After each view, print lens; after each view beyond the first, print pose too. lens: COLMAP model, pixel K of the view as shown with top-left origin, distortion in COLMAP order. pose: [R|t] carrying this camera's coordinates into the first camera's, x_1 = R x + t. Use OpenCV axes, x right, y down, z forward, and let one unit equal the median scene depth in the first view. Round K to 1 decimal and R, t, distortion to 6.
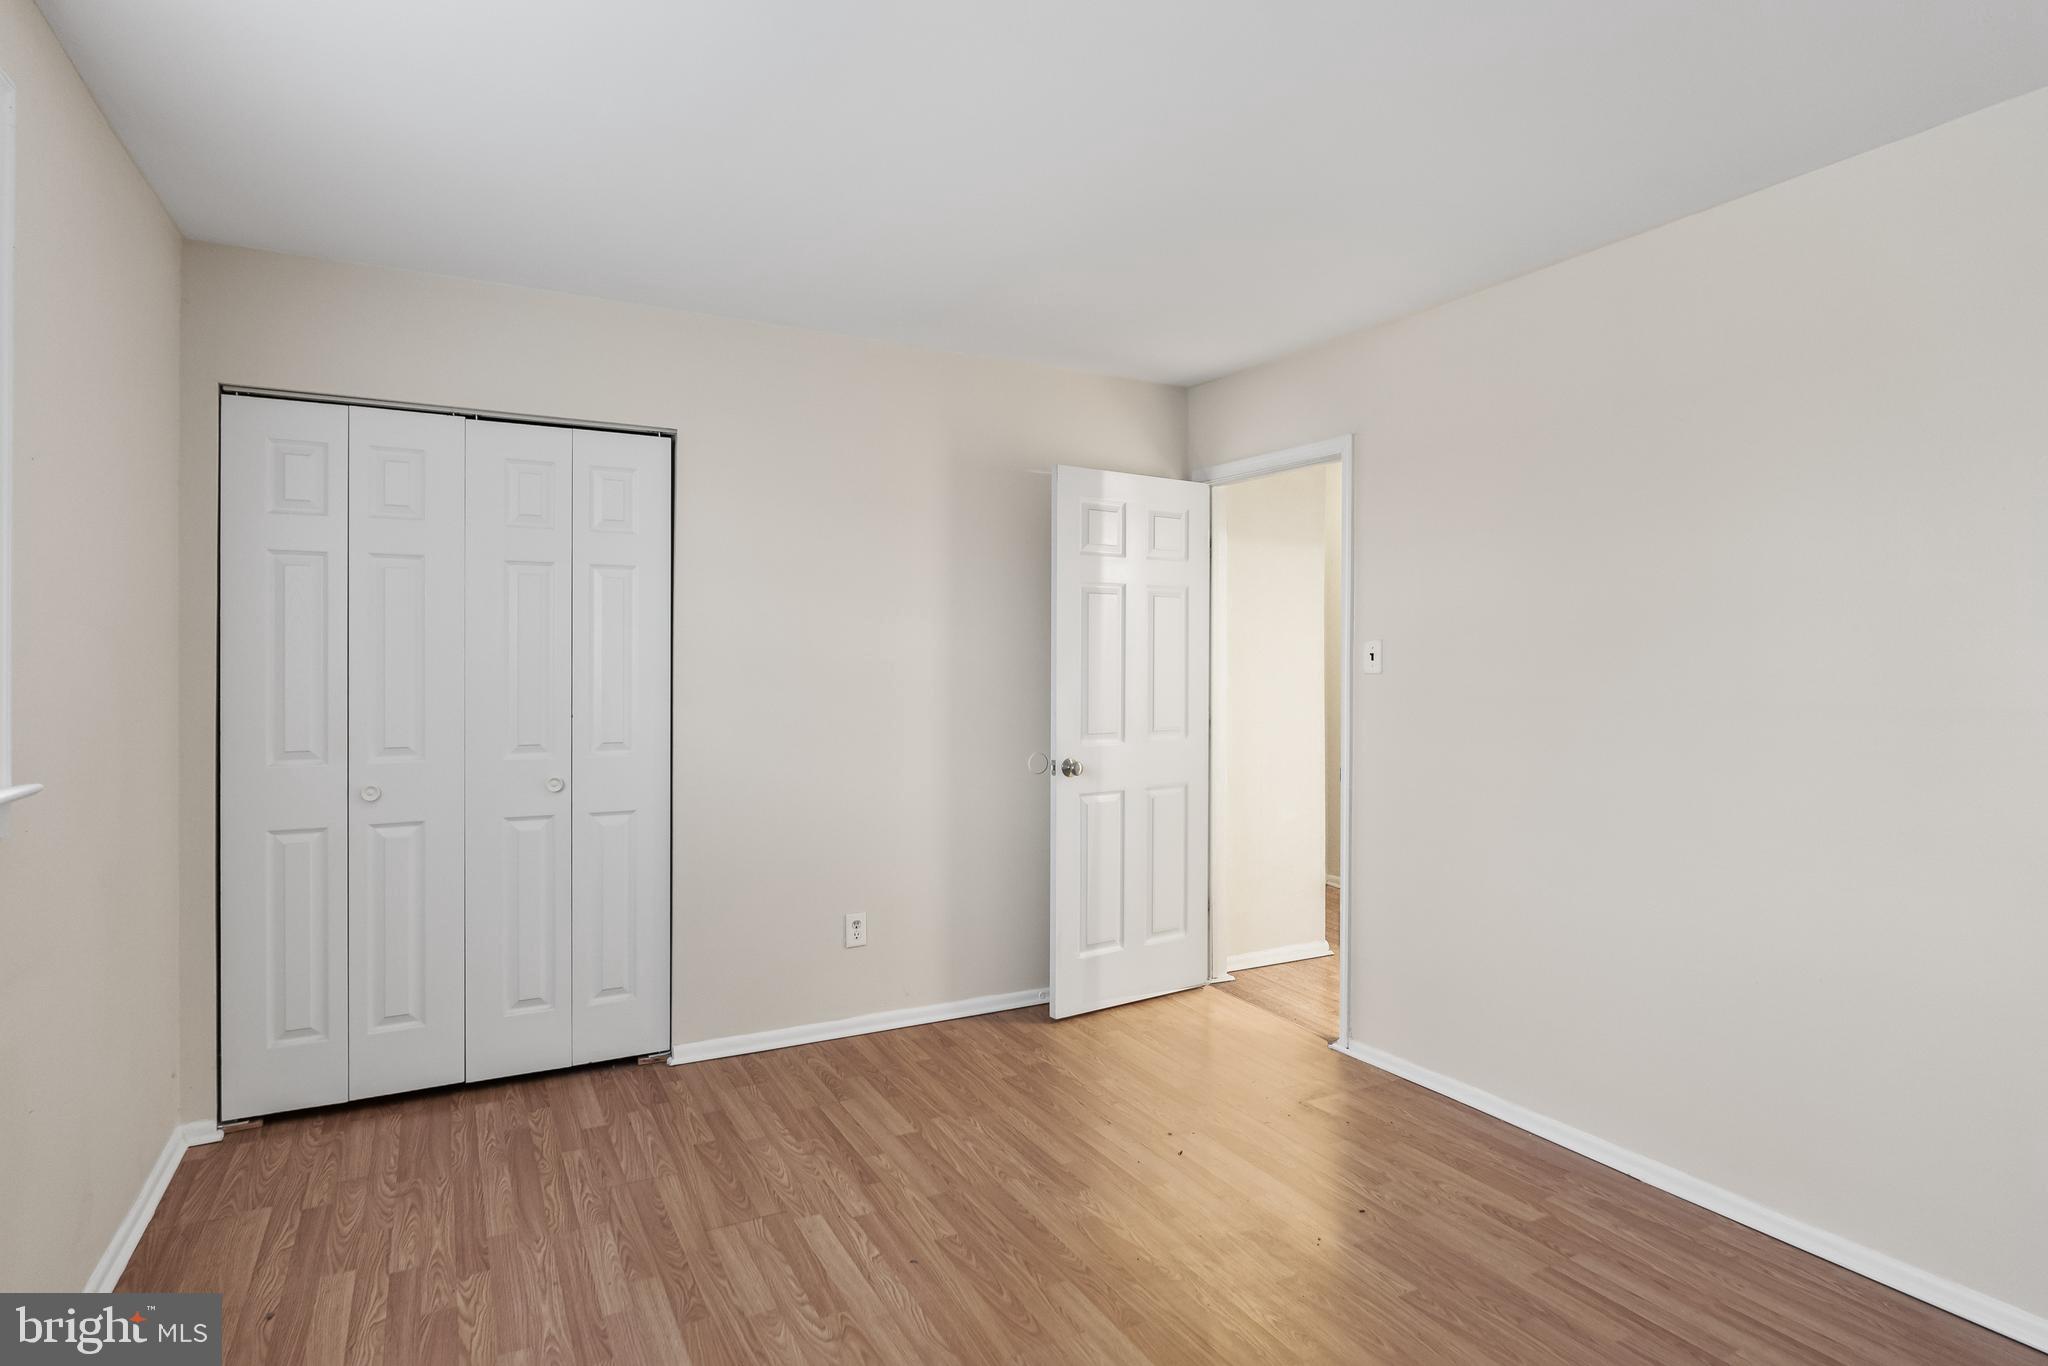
lens RADIAL K [[1078.1, 0, 1016.1], [0, 1078.1, 674.2], [0, 0, 1]] dist [0.000895, -0.000804]
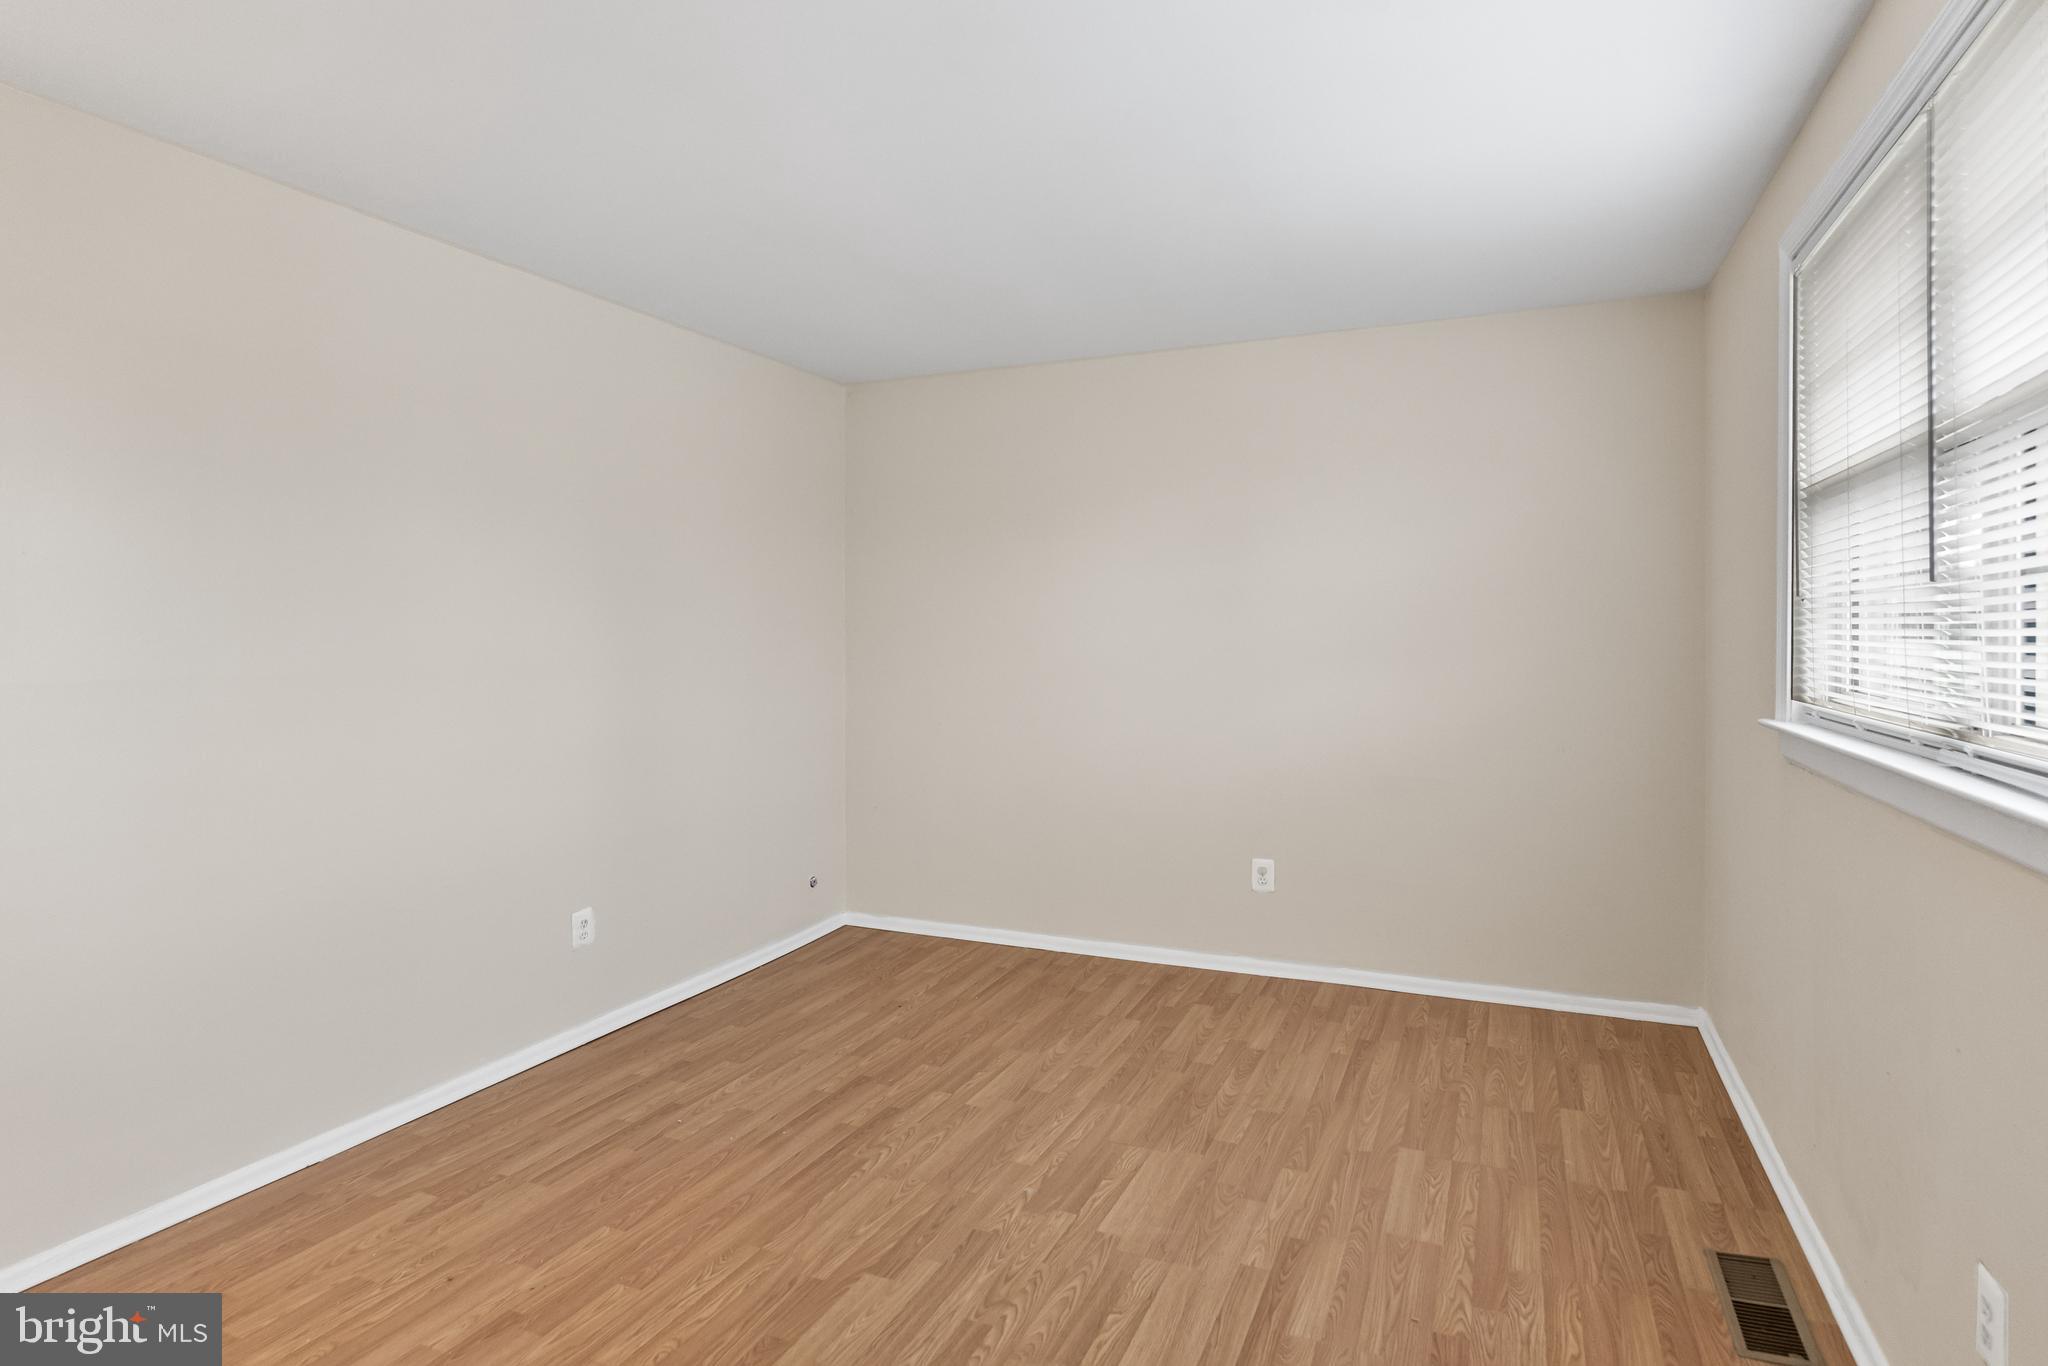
lens RADIAL K [[1078.1, 0, 1018.1], [0, 1078.1, 674.0], [0, 0, 1]] dist [0.000895, -0.000804]
pose [[-0.605520, -0.028773, 0.795310, -0.655903], [0.007371, 0.999101, 0.041758, -0.015247], [-0.795796, 0.031147, -0.604763, 1.210533]]
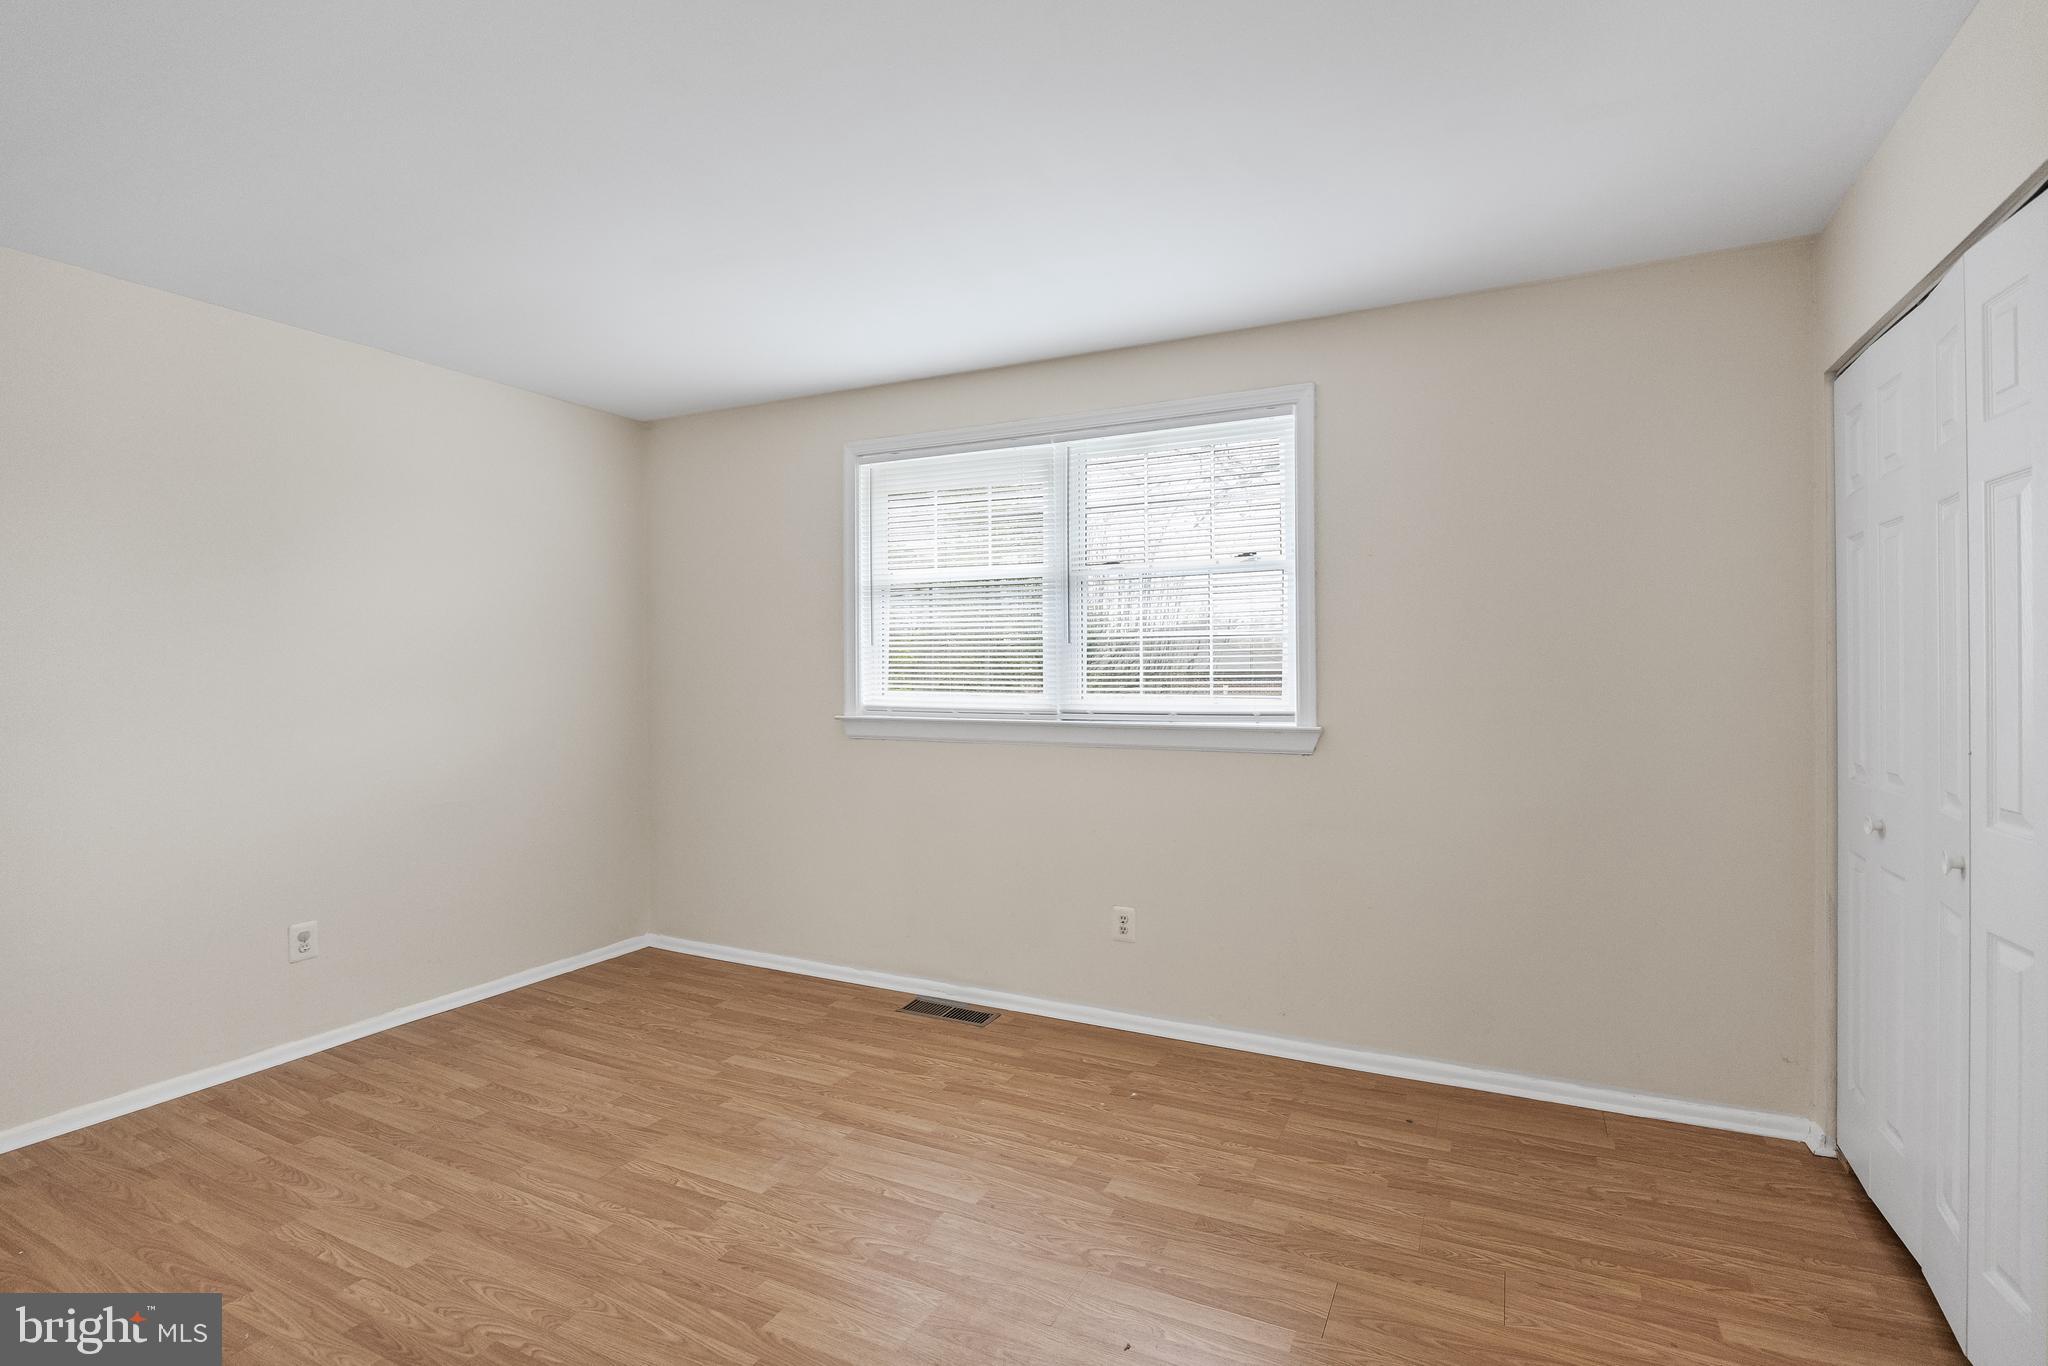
lens RADIAL K [[1000.8, 0, 1012.8], [0, 1000.8, 671.5], [0, 0, 1]] dist [-0.003968, -0.000060]
pose [[-0.827909, -0.002441, -0.560857, 0.408758], [-0.005664, 0.999976, 0.004009, 0.002720], [0.560833, 0.006496, -0.827903, 1.540089]]
